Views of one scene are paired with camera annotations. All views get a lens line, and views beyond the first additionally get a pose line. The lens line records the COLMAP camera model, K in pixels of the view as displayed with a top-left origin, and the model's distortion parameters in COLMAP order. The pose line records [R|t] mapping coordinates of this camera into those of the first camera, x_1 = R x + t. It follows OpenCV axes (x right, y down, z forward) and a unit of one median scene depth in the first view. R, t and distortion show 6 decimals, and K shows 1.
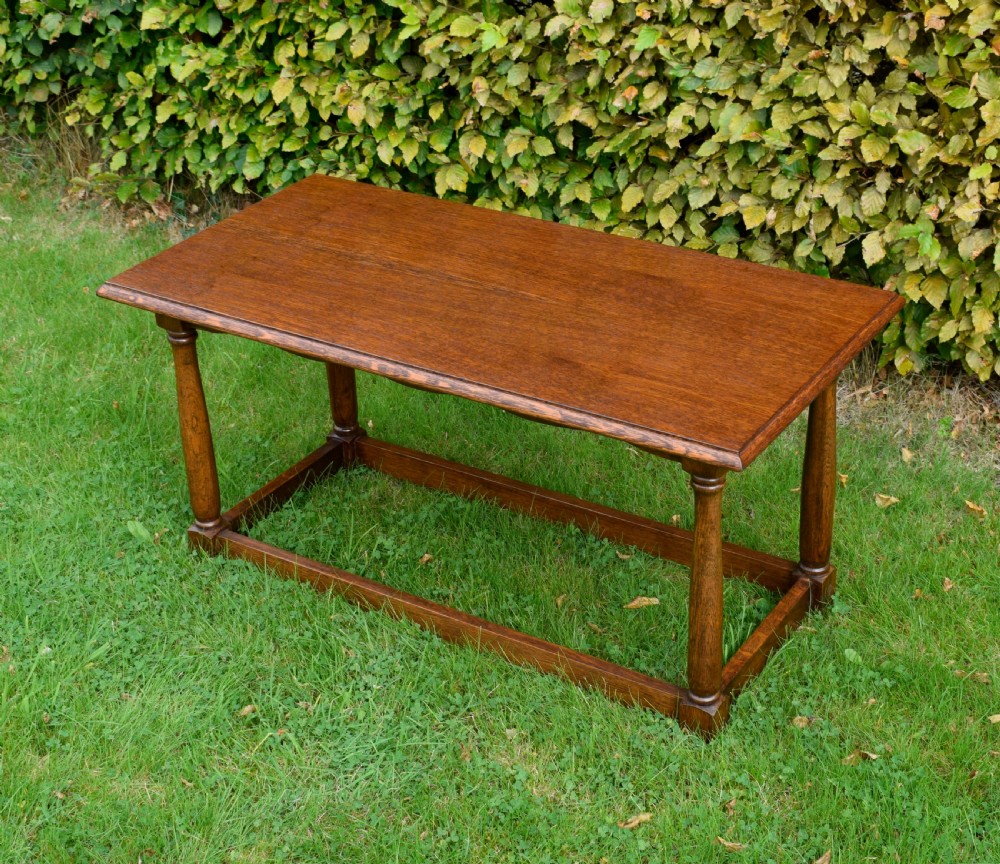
lens RADIAL K [[1757.5, 0, 500.0], [0, 1757.5, 432.0], [0, 0, 1]] dist [-0.021449, -0.086718]
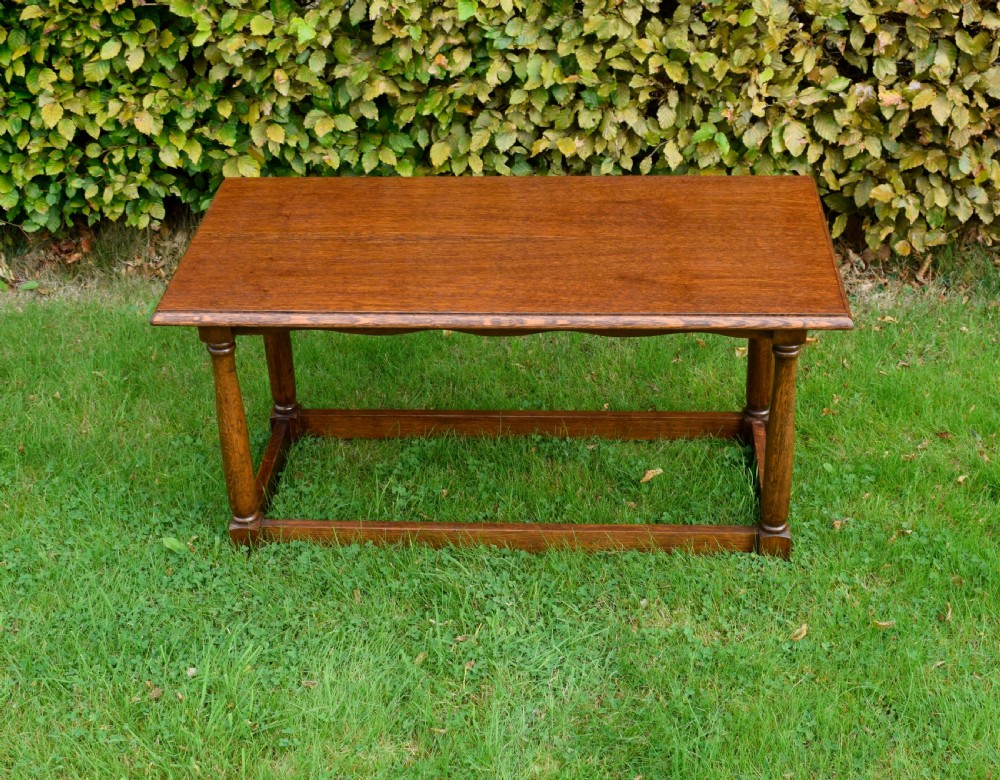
lens RADIAL K [[1539.2, 0, 500.7], [0, 1539.2, 408.5], [0, 0, 1]] dist [0.011043, -0.135195]
pose [[0.871575, -0.245961, 0.424100, -0.371132], [0.233745, 0.968873, 0.081533, -0.046836], [-0.430953, 0.028069, 0.901938, 0.089557]]
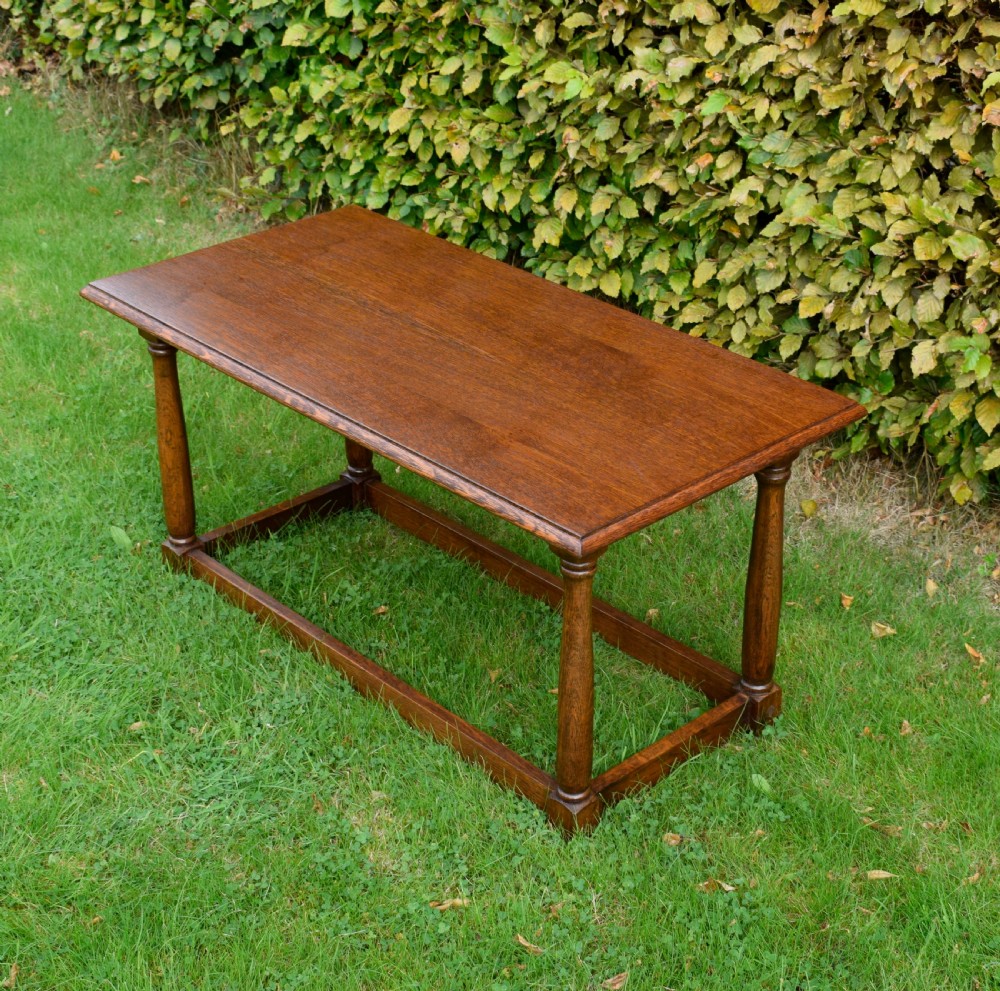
lens RADIAL K [[1848.9, 0, 503.2], [0, 1848.9, 536.0], [0, 0, 1]] dist [0.015381, -0.368427]
pose [[0.967939, 0.153415, -0.198892, 0.197627], [-0.150323, 0.988162, 0.030646, -0.008963], [0.201239, 0.000235, 0.979542, 0.010899]]
